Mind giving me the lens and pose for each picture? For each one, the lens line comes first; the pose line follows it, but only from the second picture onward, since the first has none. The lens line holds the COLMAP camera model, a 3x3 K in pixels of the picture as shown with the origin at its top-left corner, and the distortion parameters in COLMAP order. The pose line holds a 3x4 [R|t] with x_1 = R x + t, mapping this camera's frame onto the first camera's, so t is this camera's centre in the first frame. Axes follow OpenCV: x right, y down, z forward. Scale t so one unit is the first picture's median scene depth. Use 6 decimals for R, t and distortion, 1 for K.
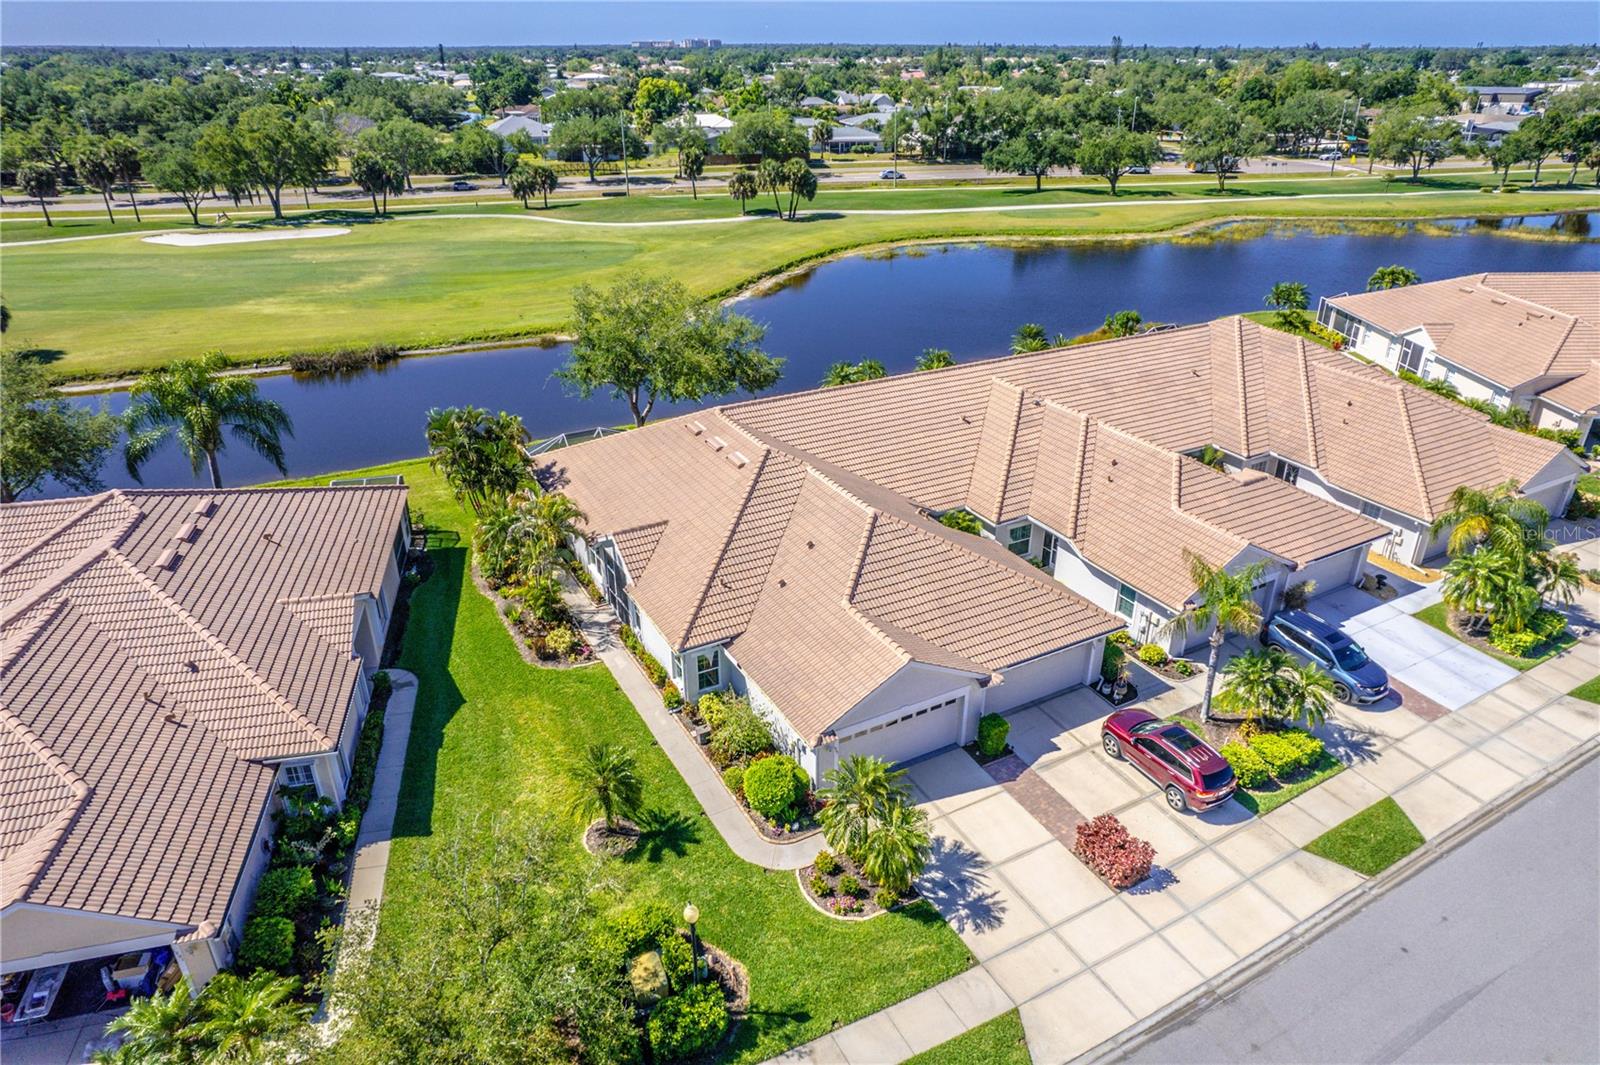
lens RADIAL K [[1021.5, 0, 808.6], [0, 1021.5, 533.8], [0, 0, 1]] dist [-0.075246, 0.070921]
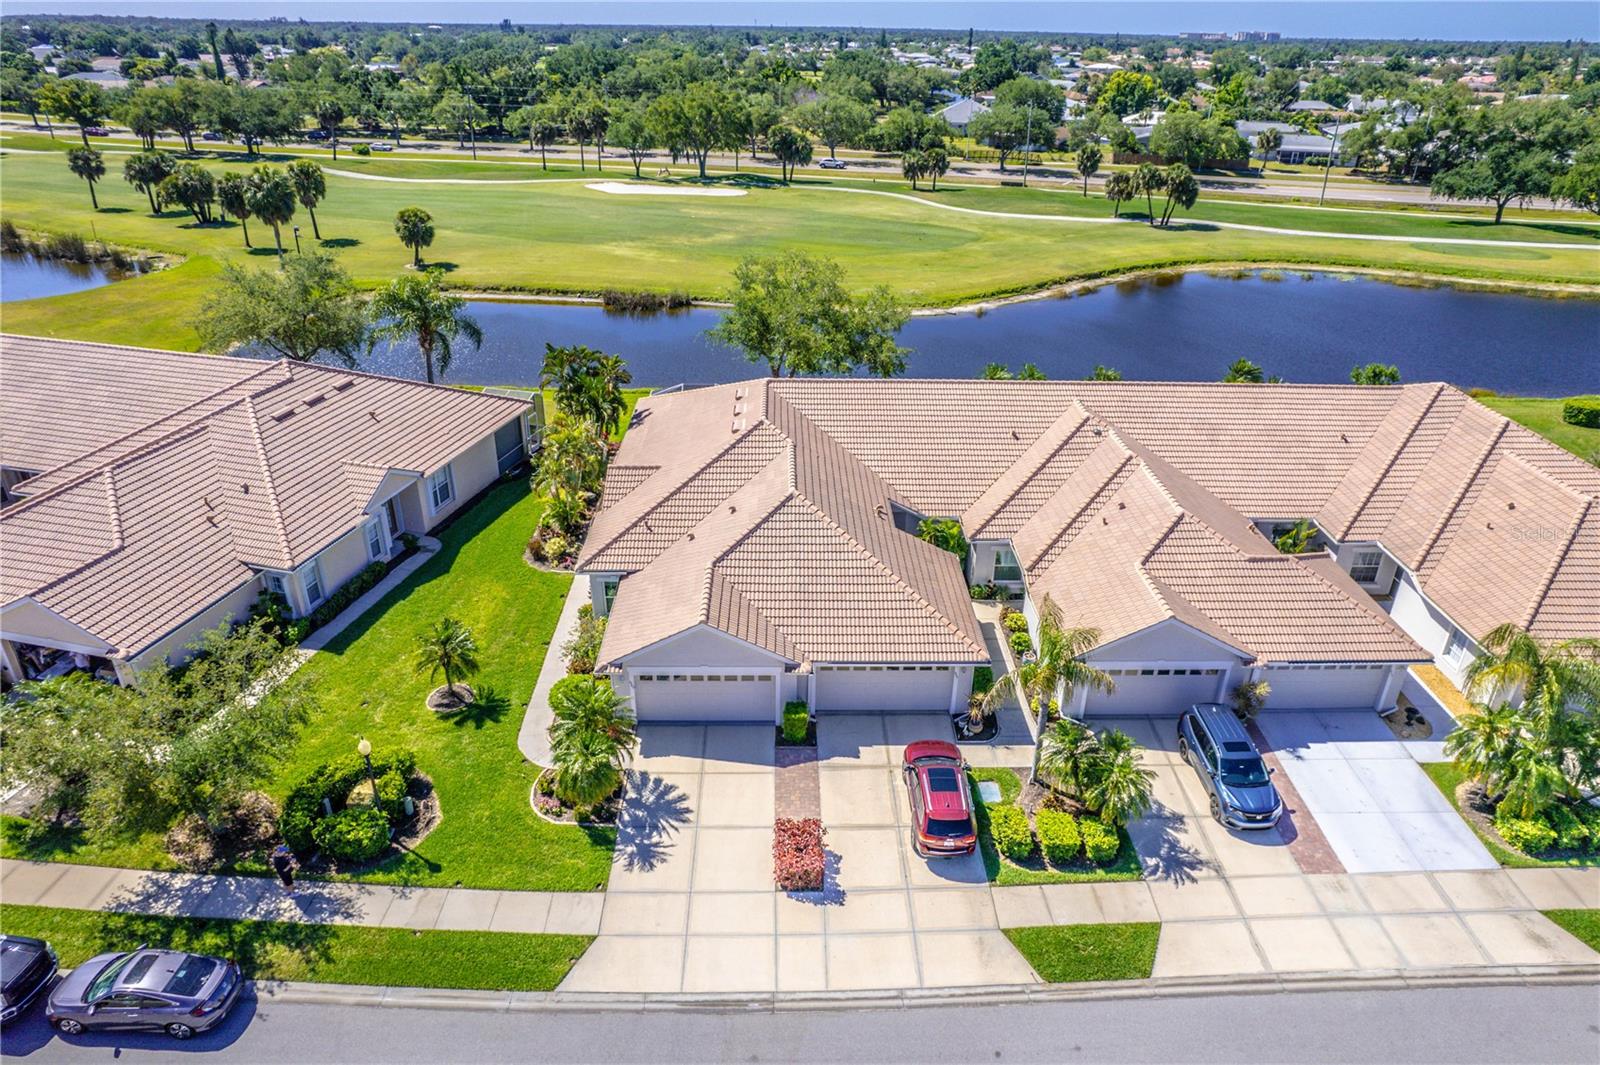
lens RADIAL K [[1021.5, 0, 808.6], [0, 1021.5, 533.8], [0, 0, 1]] dist [-0.075246, 0.070921]
pose [[0.885457, 0.222911, -0.407770, 0.506364], [-0.218731, 0.974088, 0.057529, -0.043046], [0.410027, 0.038252, 0.911271, 0.056250]]
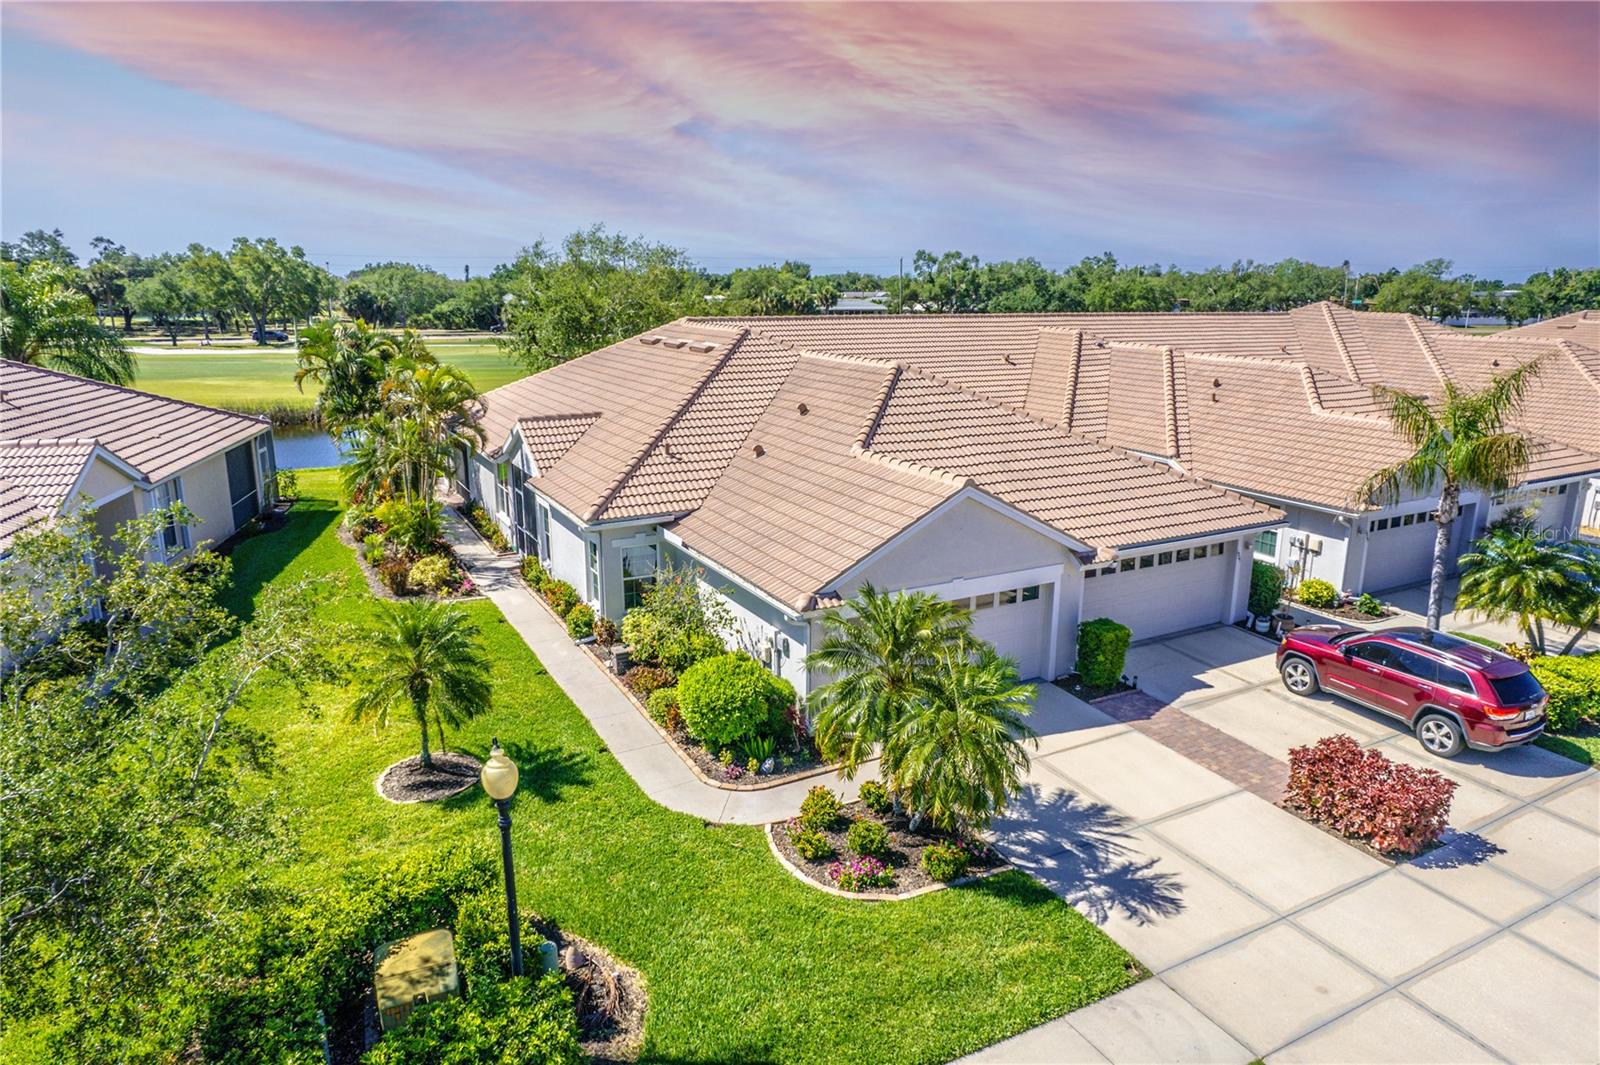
lens RADIAL K [[1024.8, 0, 805.8], [0, 1024.8, 528.5], [0, 0, 1]] dist [-0.083612, 0.078640]
pose [[0.999959, 0.005545, -0.007152, 0.008764], [-0.006954, 0.976556, -0.215149, 0.228421], [0.005792, 0.215190, 0.976555, 0.353262]]
